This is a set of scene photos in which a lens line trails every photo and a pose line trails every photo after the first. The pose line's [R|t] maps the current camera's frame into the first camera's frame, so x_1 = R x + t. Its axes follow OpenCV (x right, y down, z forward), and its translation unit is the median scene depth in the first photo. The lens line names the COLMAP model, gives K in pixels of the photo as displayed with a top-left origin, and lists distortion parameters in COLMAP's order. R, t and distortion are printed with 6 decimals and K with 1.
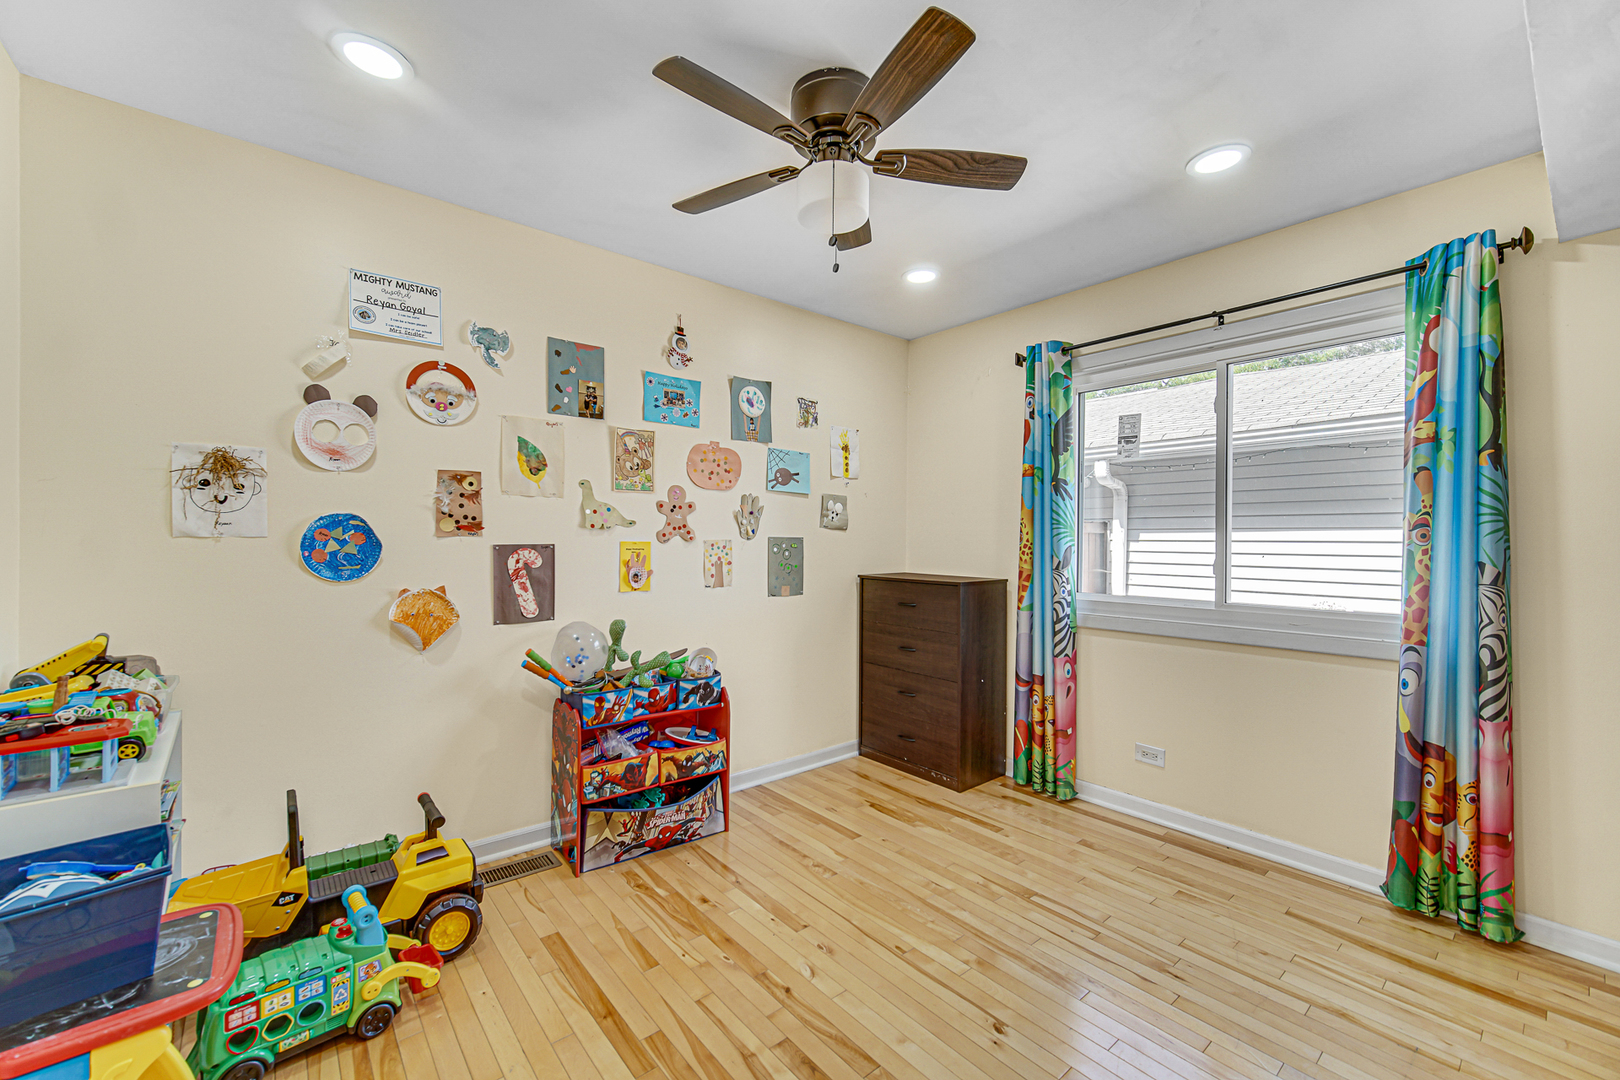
lens RADIAL K [[644.8, 0, 814.7], [0, 644.8, 538.1], [0, 0, 1]] dist [0.000816, 0.000274]
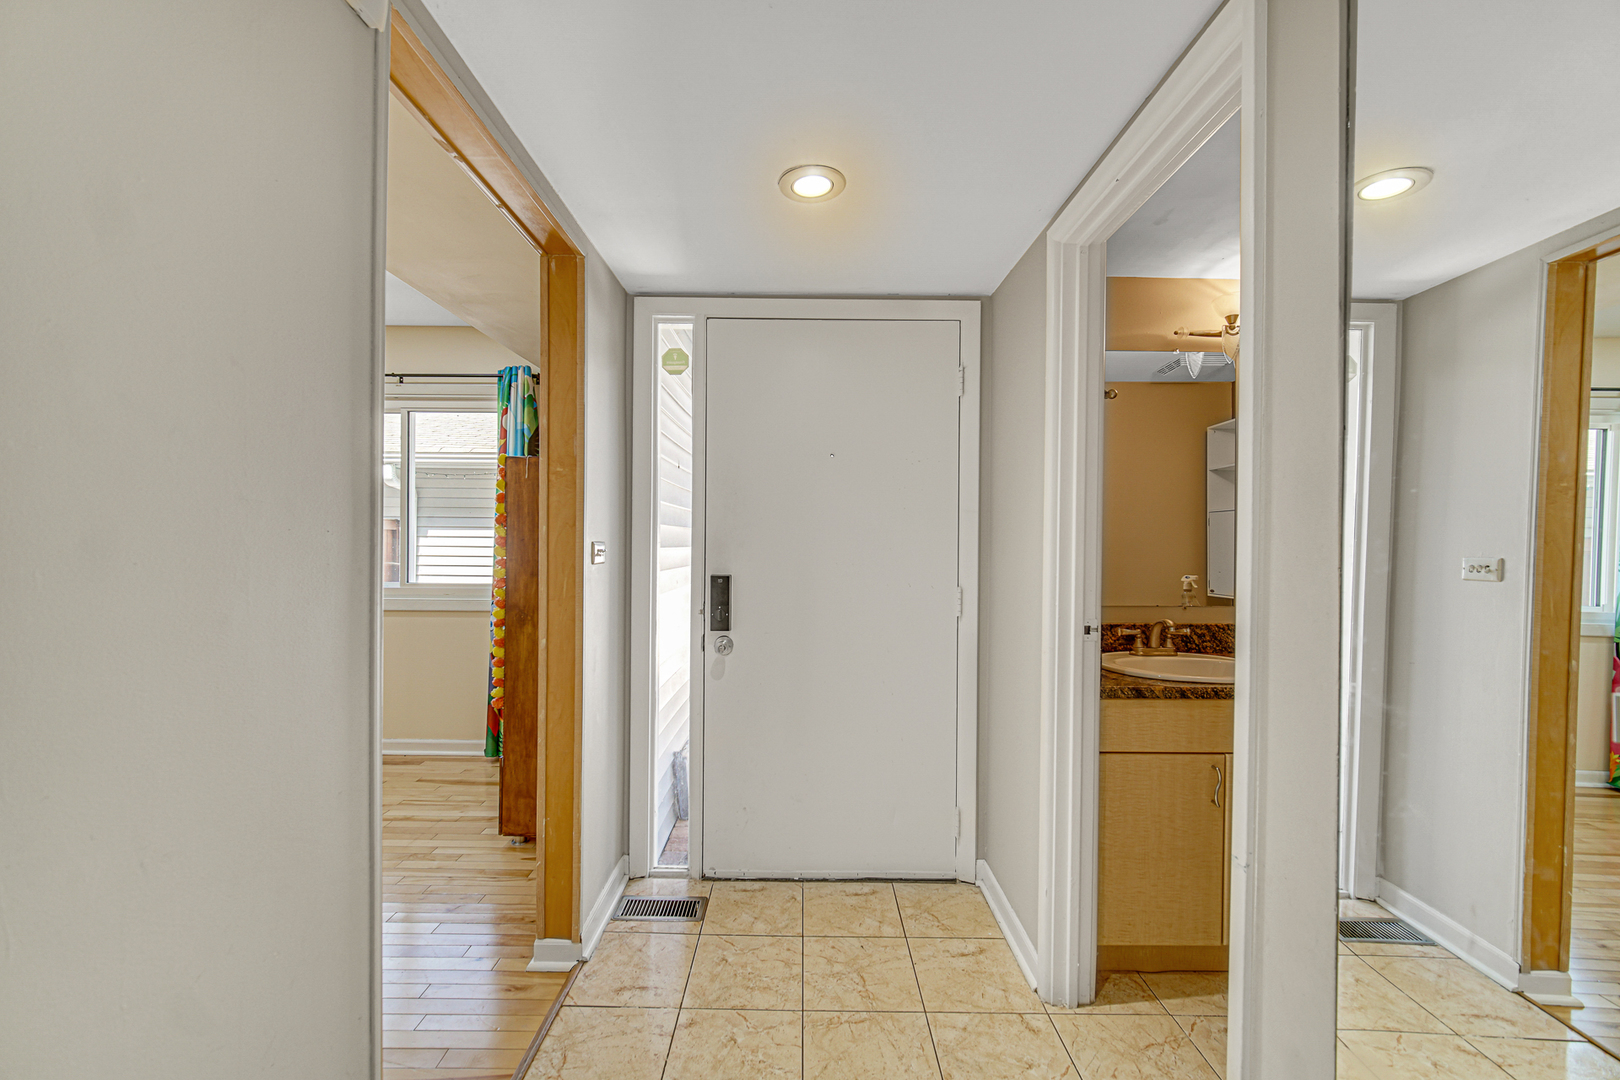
lens RADIAL K [[644.8, 0, 804.4], [0, 644.8, 547.4], [0, 0, 1]] dist [0.000816, 0.000274]
pose [[0.658278, -0.012775, 0.752667, 0.179765], [-0.006304, 0.999727, 0.022482, -0.016713], [-0.752749, -0.019544, 0.658018, -0.677873]]
